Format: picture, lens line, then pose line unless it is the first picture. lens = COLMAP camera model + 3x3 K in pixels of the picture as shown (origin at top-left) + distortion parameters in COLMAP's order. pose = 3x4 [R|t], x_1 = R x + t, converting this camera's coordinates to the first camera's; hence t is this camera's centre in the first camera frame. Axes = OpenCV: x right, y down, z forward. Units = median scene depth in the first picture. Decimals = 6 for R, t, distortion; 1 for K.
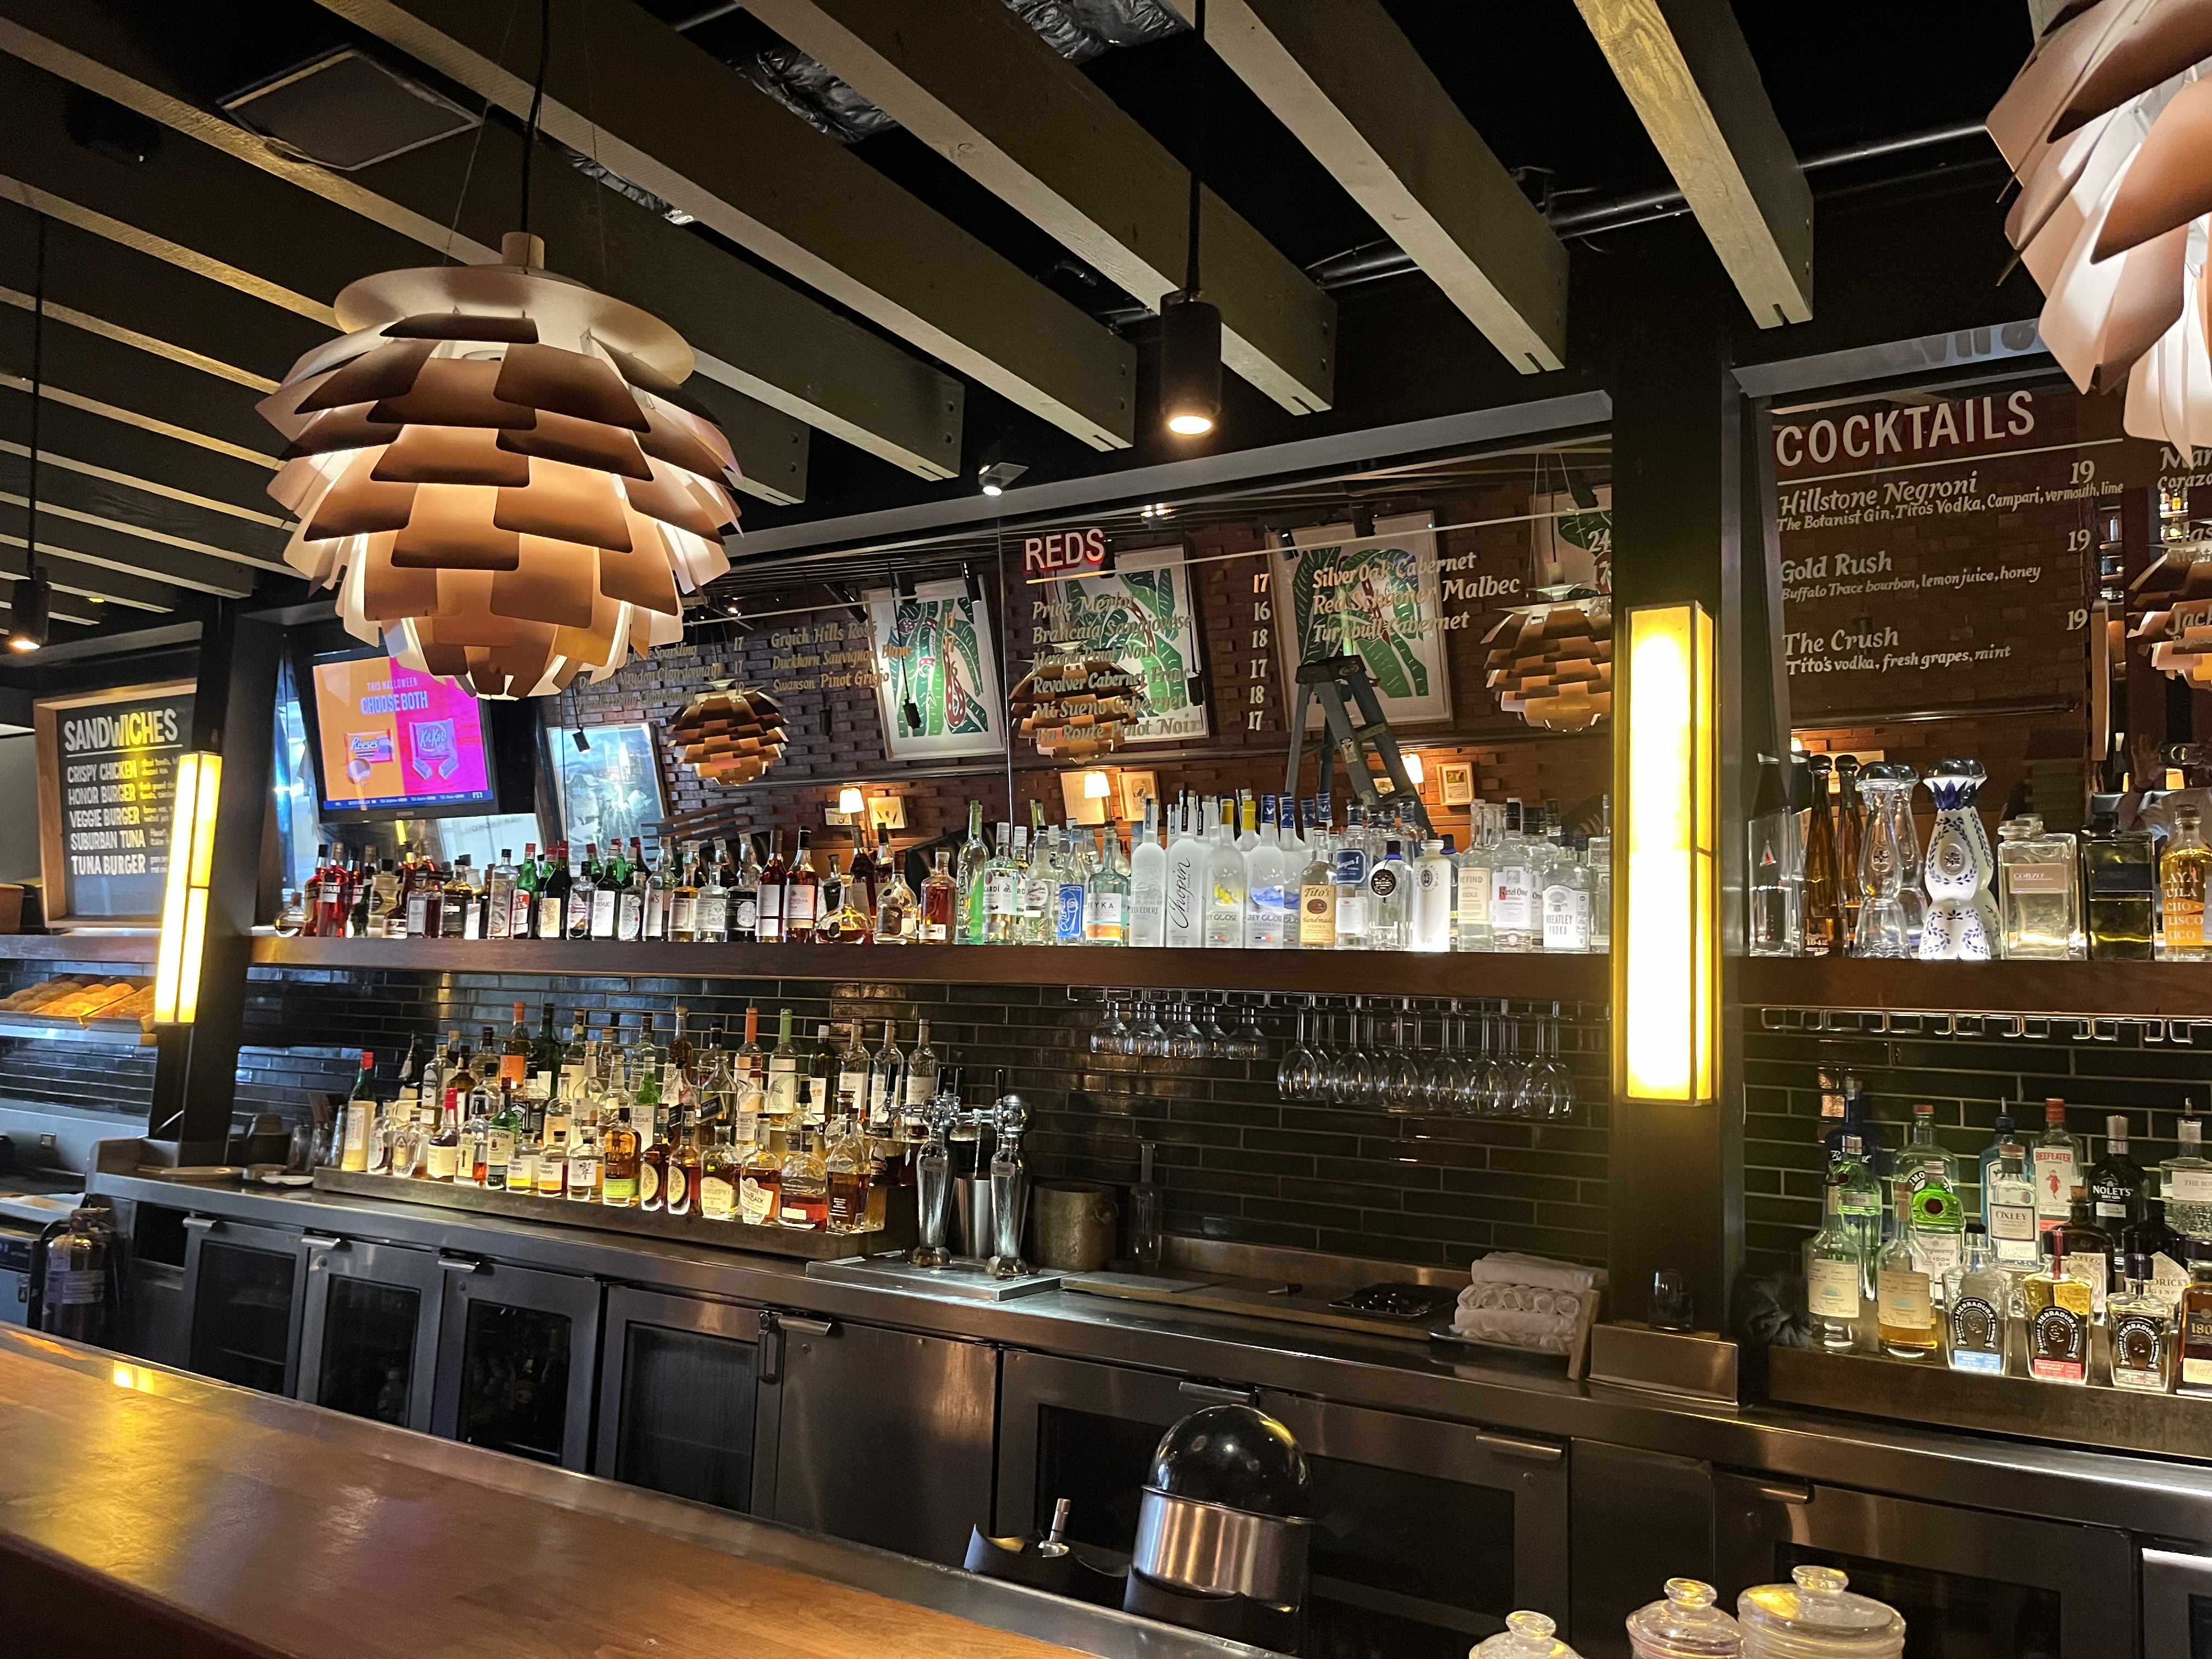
lens RADIAL K [[1686.6, 0, 1078.7], [0, 1686.6, 800.2], [0, 0, 1]] dist [0.020289, -0.008472]
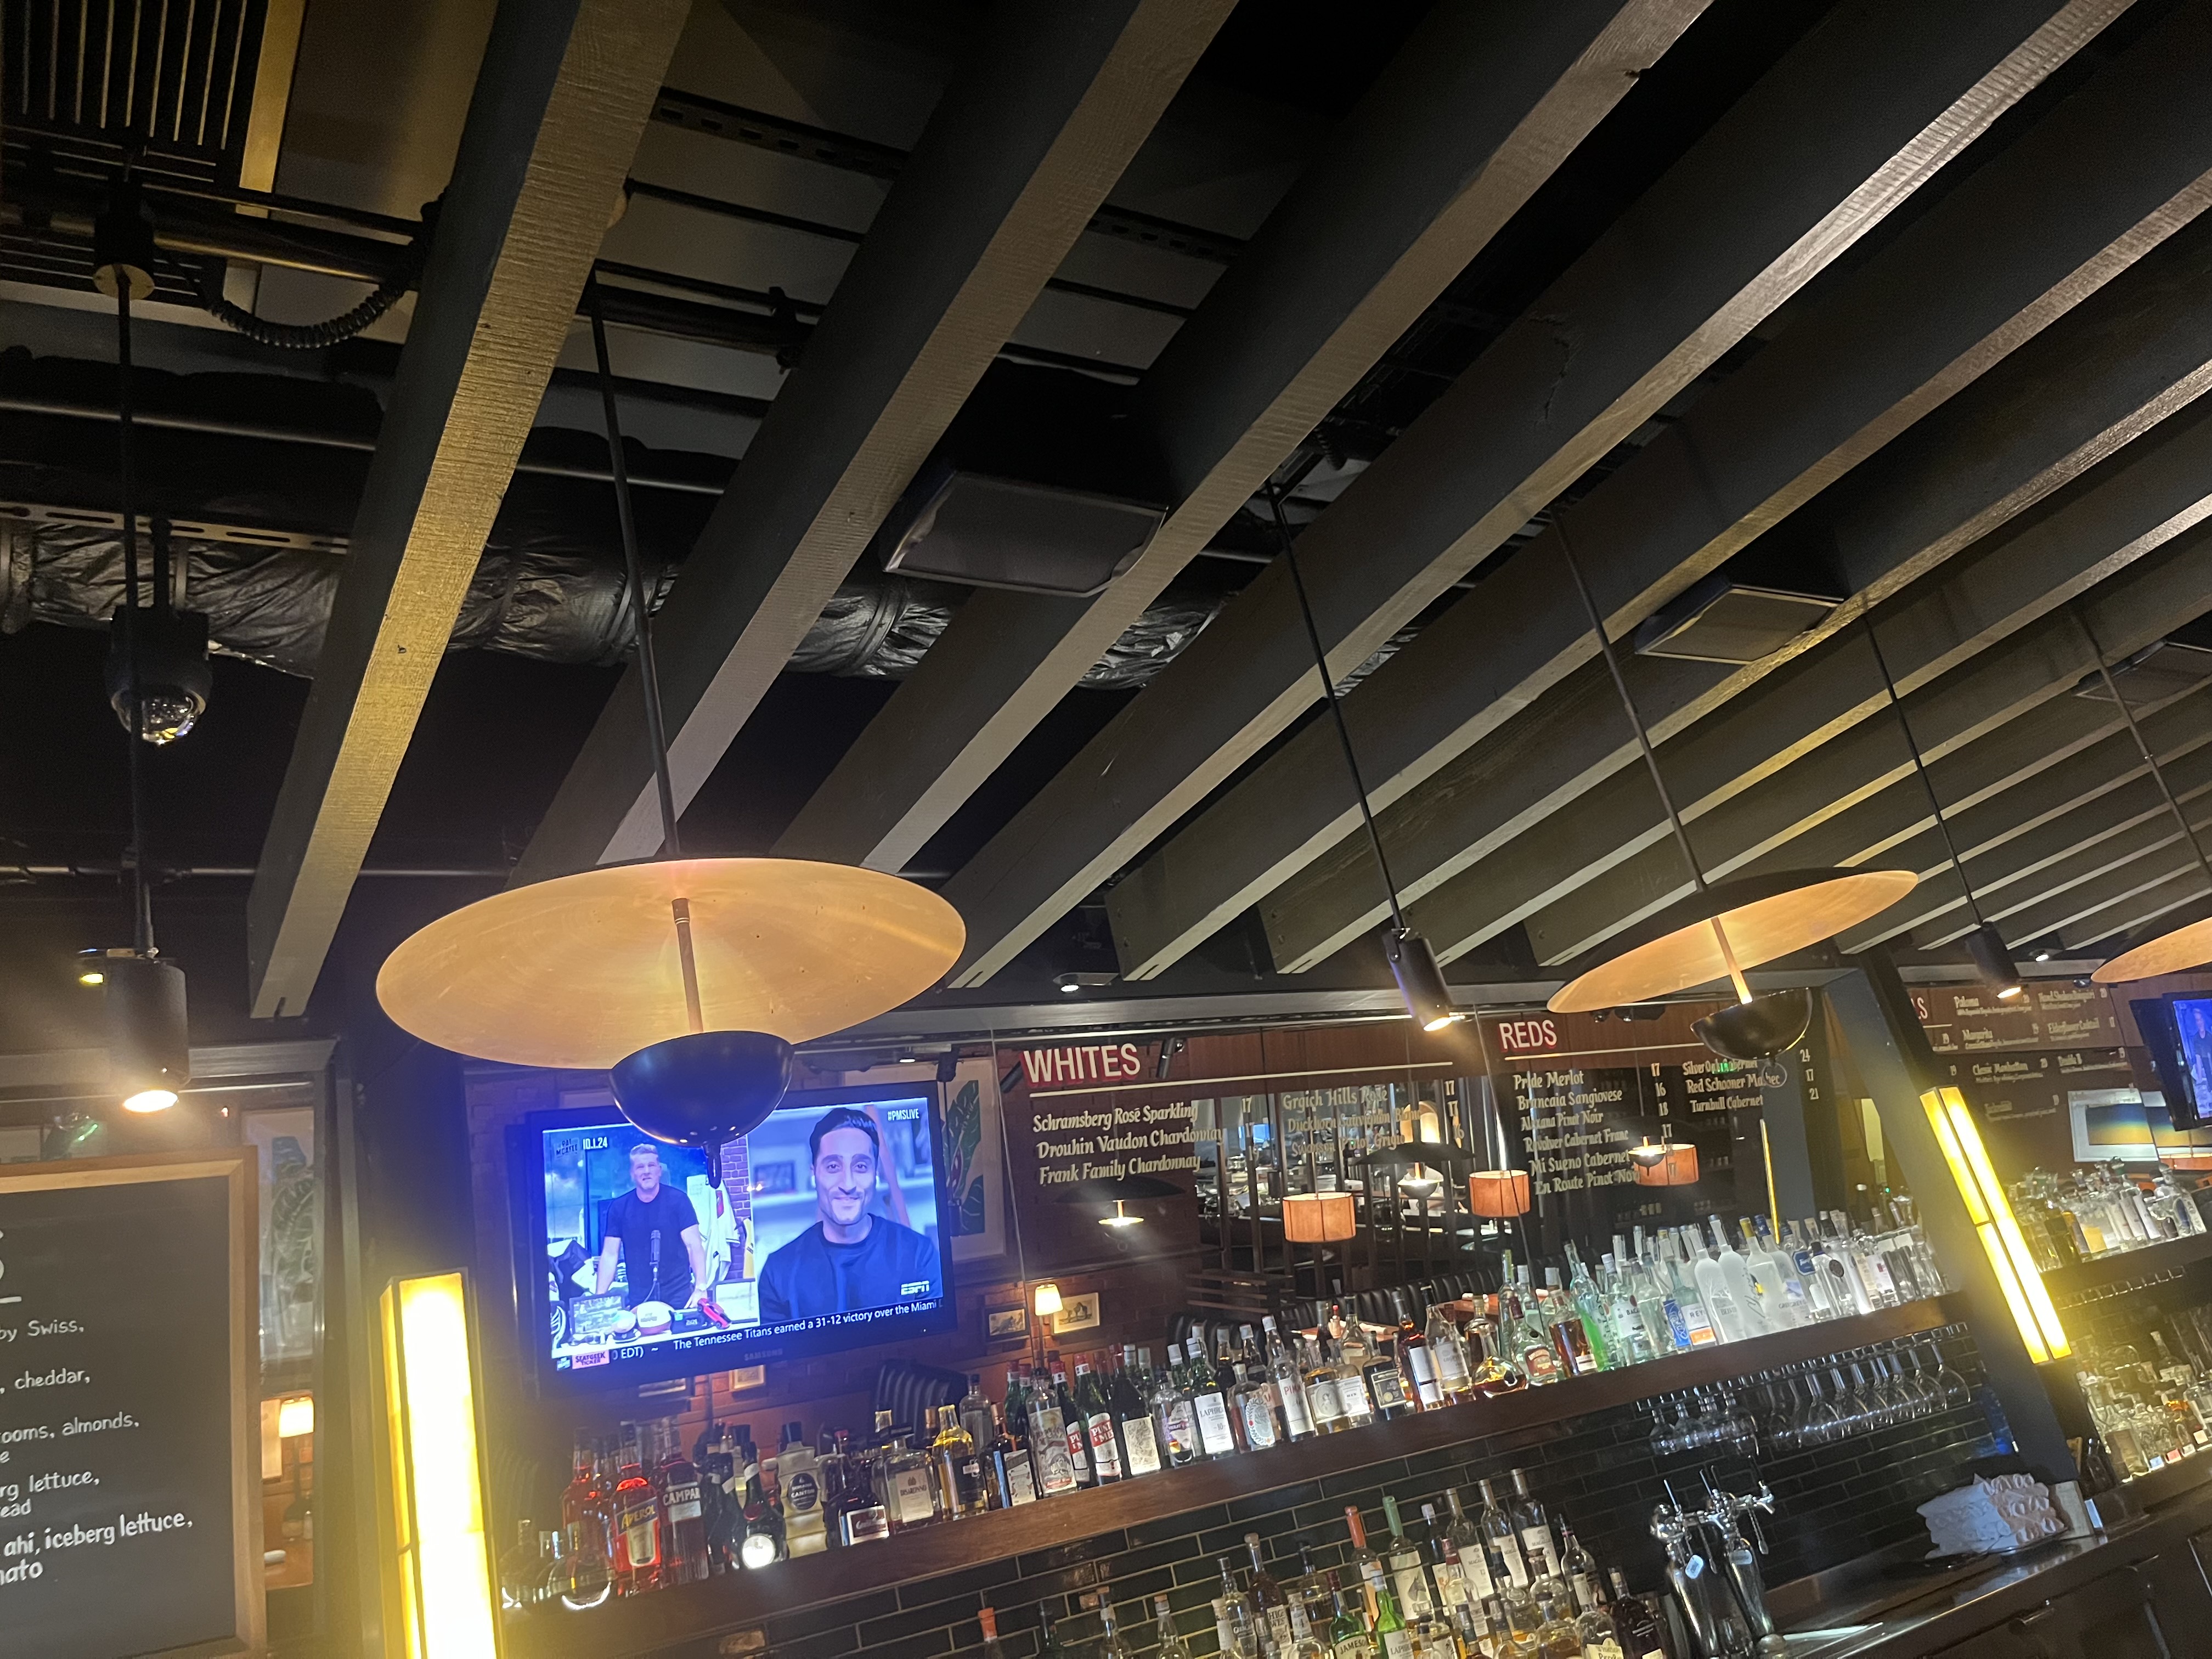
lens RADIAL K [[1686.6, 0, 1100.5], [0, 1686.6, 836.2], [0, 0, 1]] dist [0.020289, -0.008472]
pose [[0.424345, 0.218064, 0.878851, -1.234362], [0.132286, 0.945227, -0.298407, 0.040708], [-0.895786, 0.242887, 0.372255, 0.770238]]
